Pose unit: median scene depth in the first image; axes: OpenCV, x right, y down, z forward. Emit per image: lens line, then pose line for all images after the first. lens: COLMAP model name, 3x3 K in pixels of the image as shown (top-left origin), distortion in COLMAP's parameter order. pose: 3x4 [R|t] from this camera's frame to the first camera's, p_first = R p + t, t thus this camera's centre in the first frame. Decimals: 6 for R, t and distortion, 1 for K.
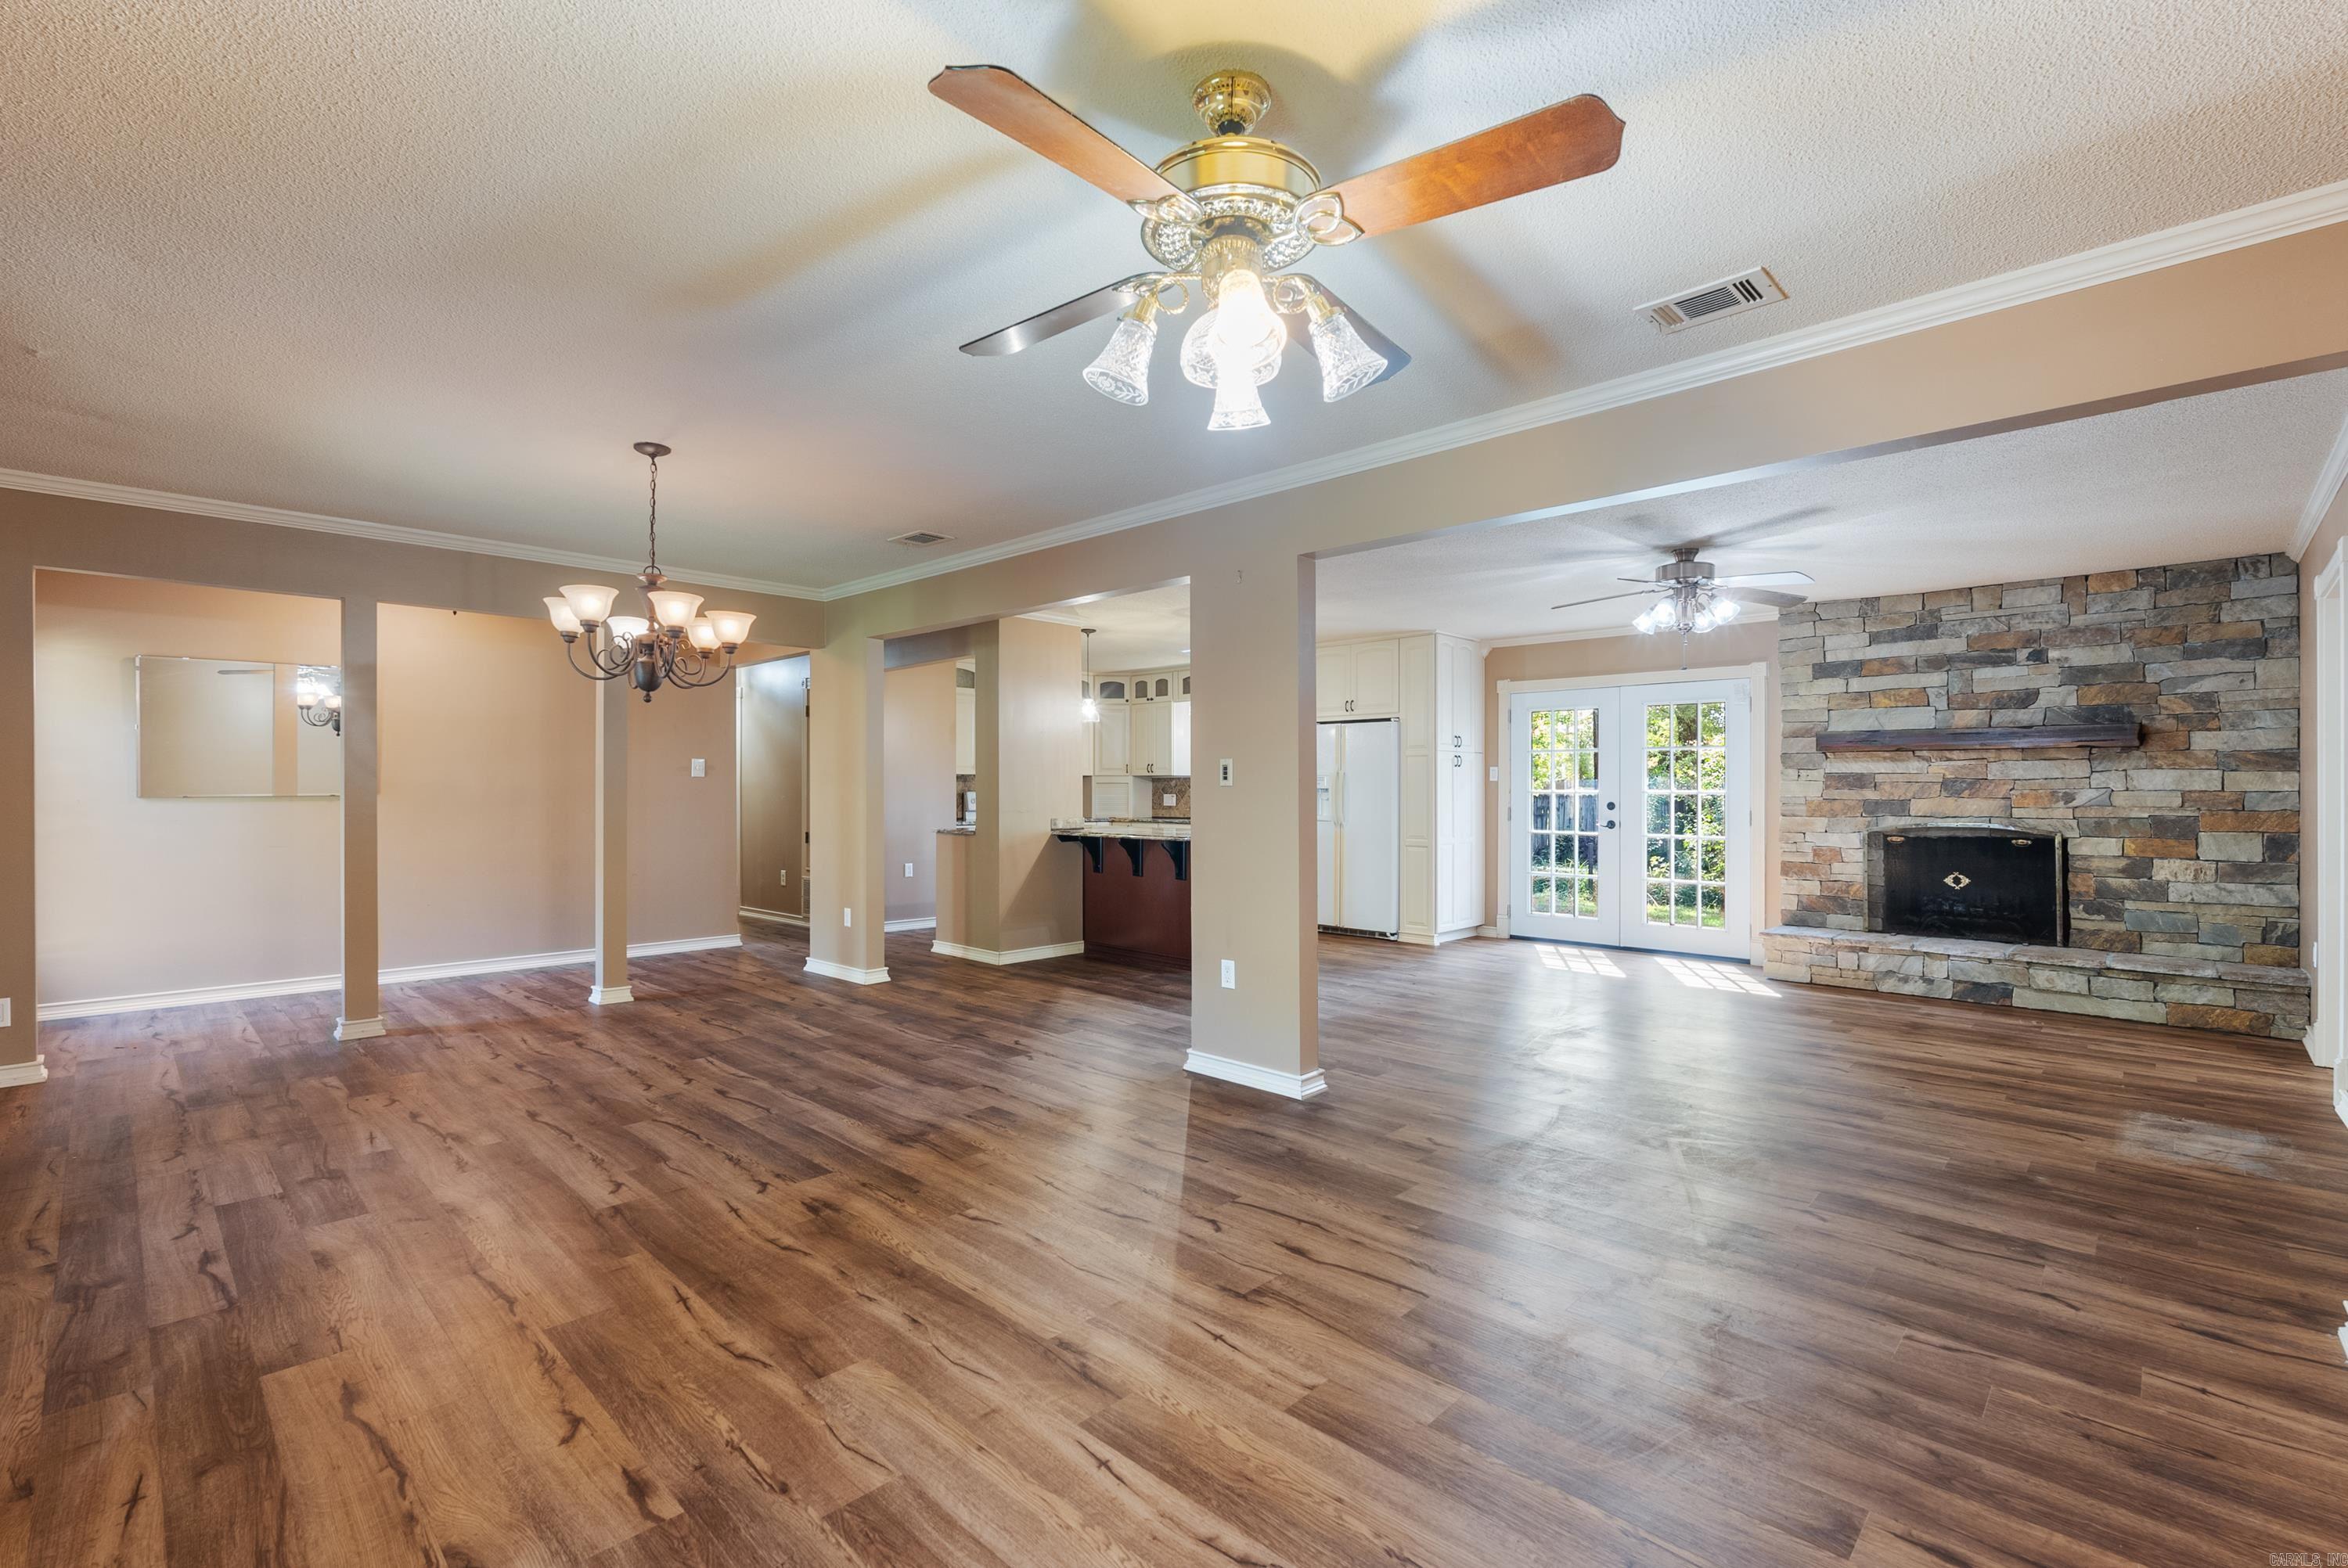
lens RADIAL K [[1043.8, 0, 1166.6], [0, 1043.8, 782.3], [0, 0, 1]] dist [-0.008746, 0.001295]
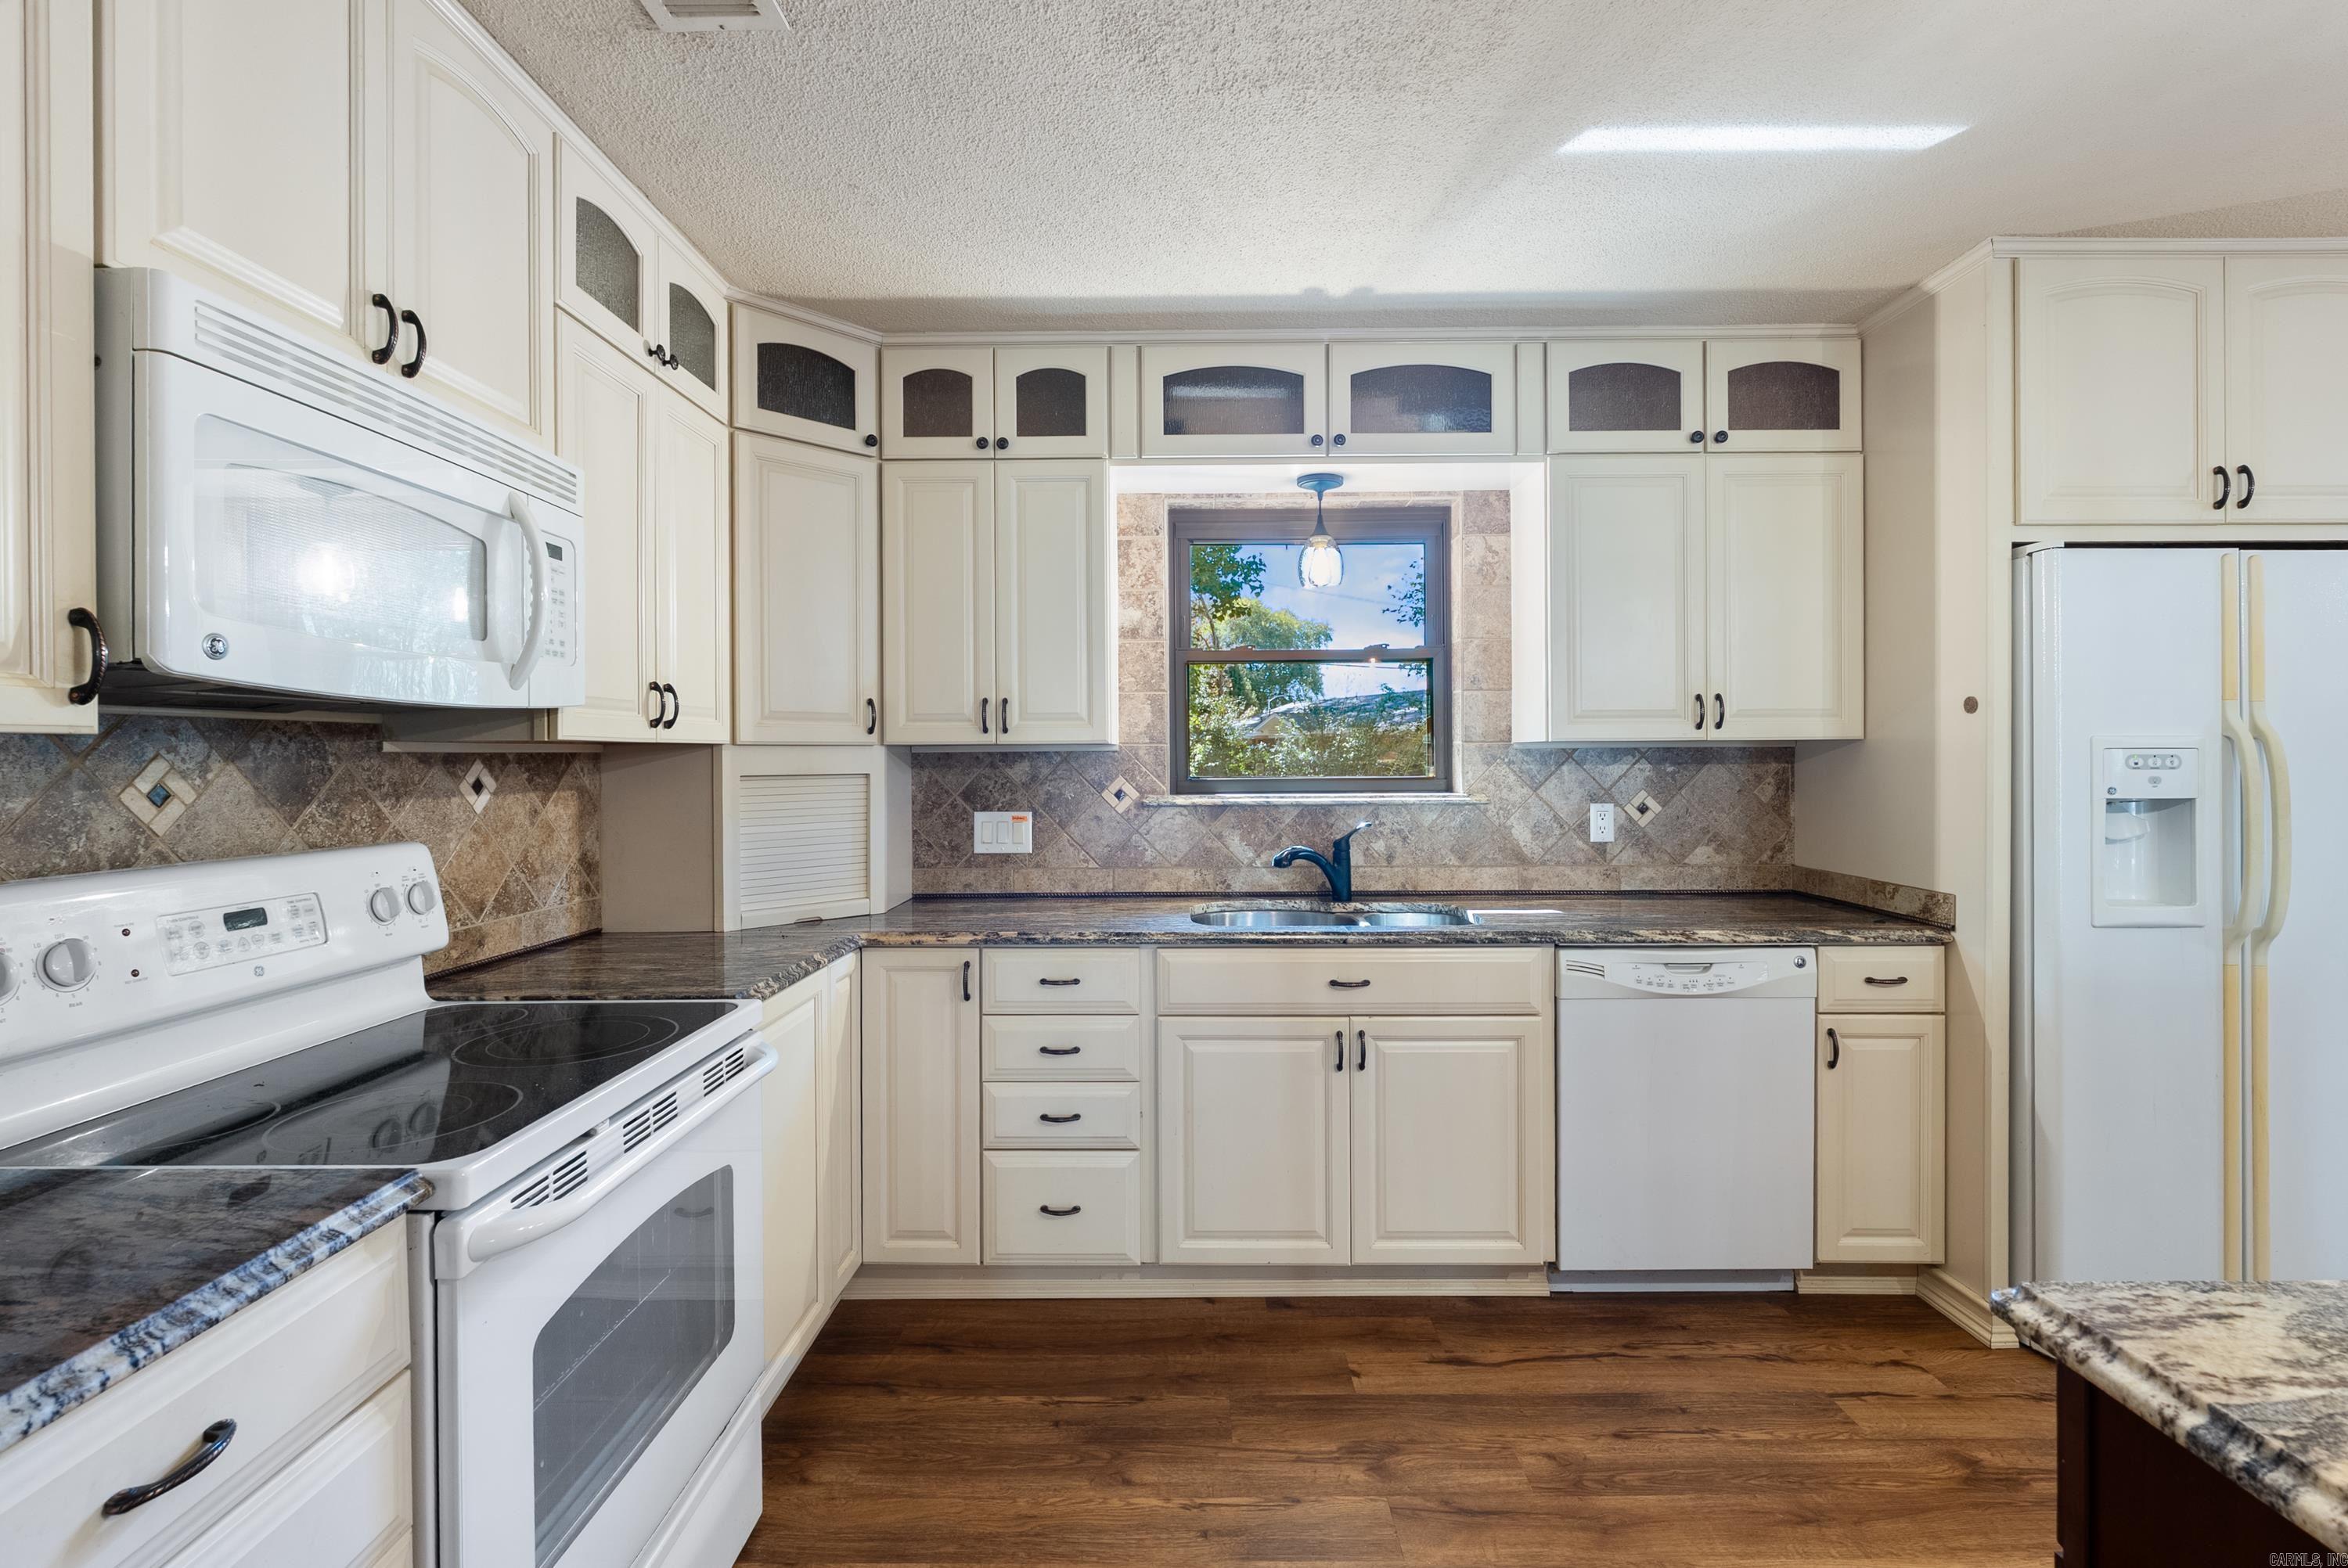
lens RADIAL K [[1043.8, 0, 1176.3], [0, 1043.8, 758.8], [0, 0, 1]] dist [-0.008746, 0.001295]
pose [[0.716996, -0.009282, 0.697016, -0.263967], [0.002148, 0.999936, 0.011106, -0.009760], [-0.697074, -0.006465, 0.716970, 1.297579]]
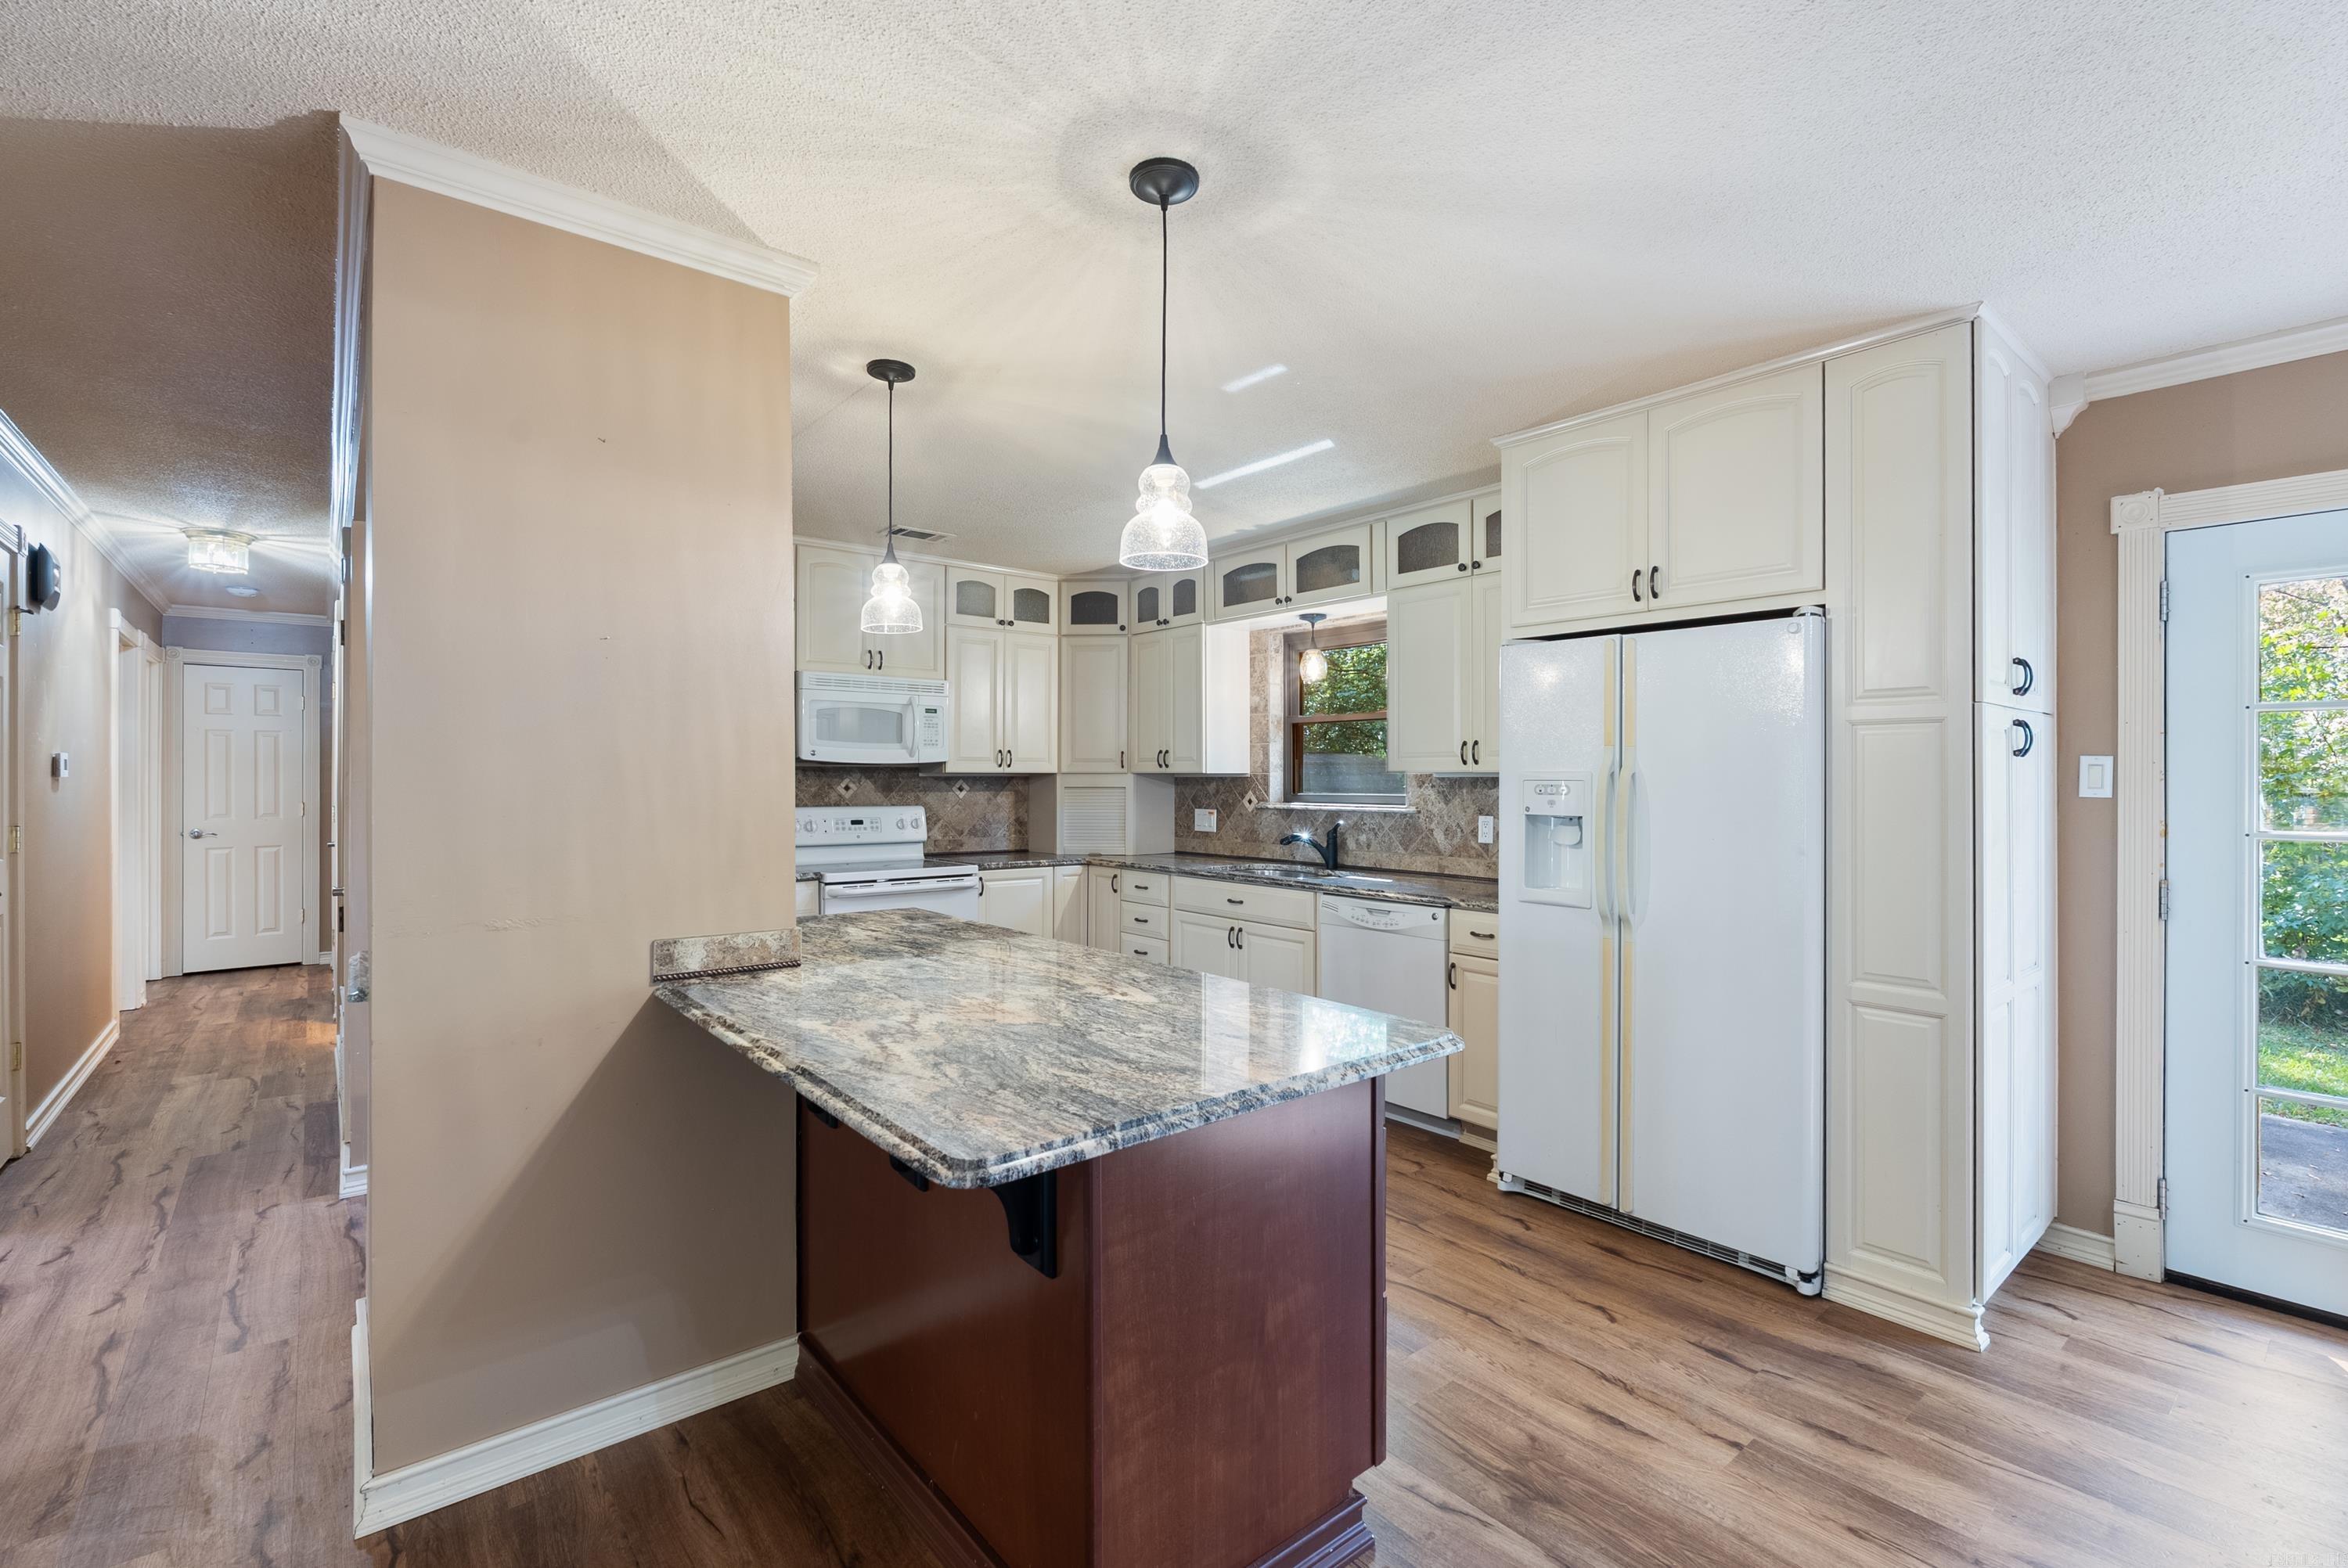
lens RADIAL K [[1043.8, 0, 1180.7], [0, 1043.8, 773.6], [0, 0, 1]] dist [-0.008746, 0.001295]
pose [[0.995082, -0.001406, -0.099048, 0.069825], [0.001823, 0.999990, 0.004112, -0.014147], [0.099041, -0.004273, 0.995074, 0.823770]]
